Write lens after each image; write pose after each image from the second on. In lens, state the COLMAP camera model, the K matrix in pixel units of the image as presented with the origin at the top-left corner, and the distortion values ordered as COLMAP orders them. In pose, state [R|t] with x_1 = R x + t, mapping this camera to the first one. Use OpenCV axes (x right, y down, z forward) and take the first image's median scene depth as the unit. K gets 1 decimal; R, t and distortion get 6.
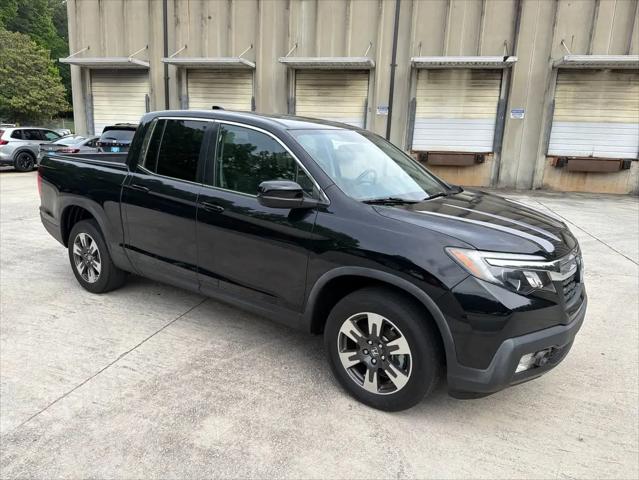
lens RADIAL K [[447.1, 0, 319.5], [0, 447.1, 240.0], [0, 0, 1]] dist [0.039526, -0.056227]
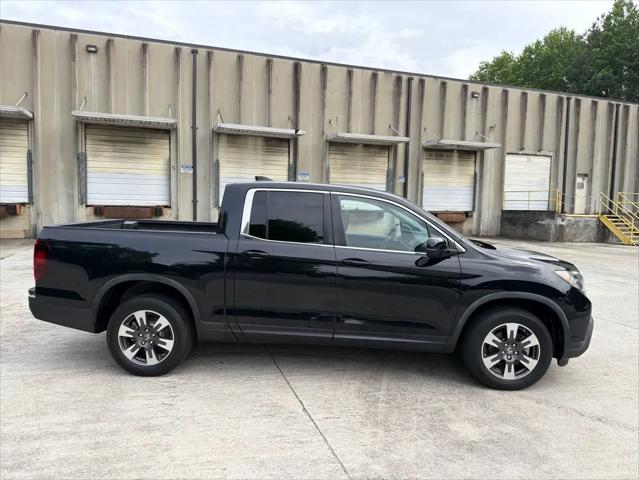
lens RADIAL K [[440.9, 0, 318.1], [0, 440.9, 245.4], [0, 0, 1]] dist [0.057124, -0.085747]
pose [[0.837857, -0.067846, 0.541658, -0.187352], [0.124429, 0.989862, -0.068486, -0.010893], [-0.531520, 0.124779, 0.837805, 0.012238]]
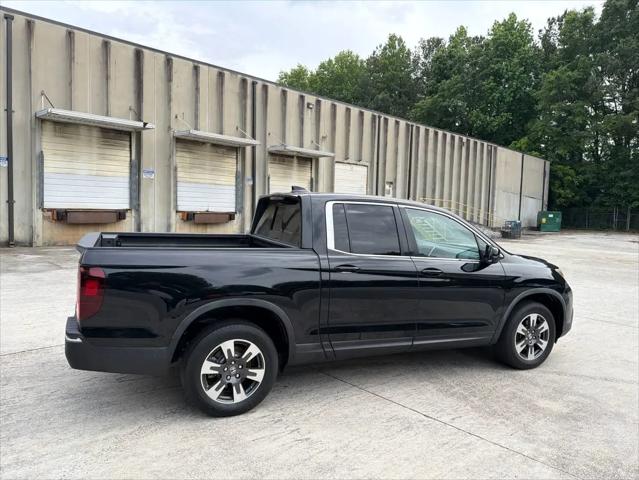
lens RADIAL K [[440.9, 0, 318.1], [0, 440.9, 245.4], [0, 0, 1]] dist [0.057124, -0.085747]
pose [[0.517080, -0.090013, 0.851191, -0.290169], [0.171228, 0.985231, 0.000170, -0.041098], [-0.838635, 0.145660, 0.524856, 0.117164]]
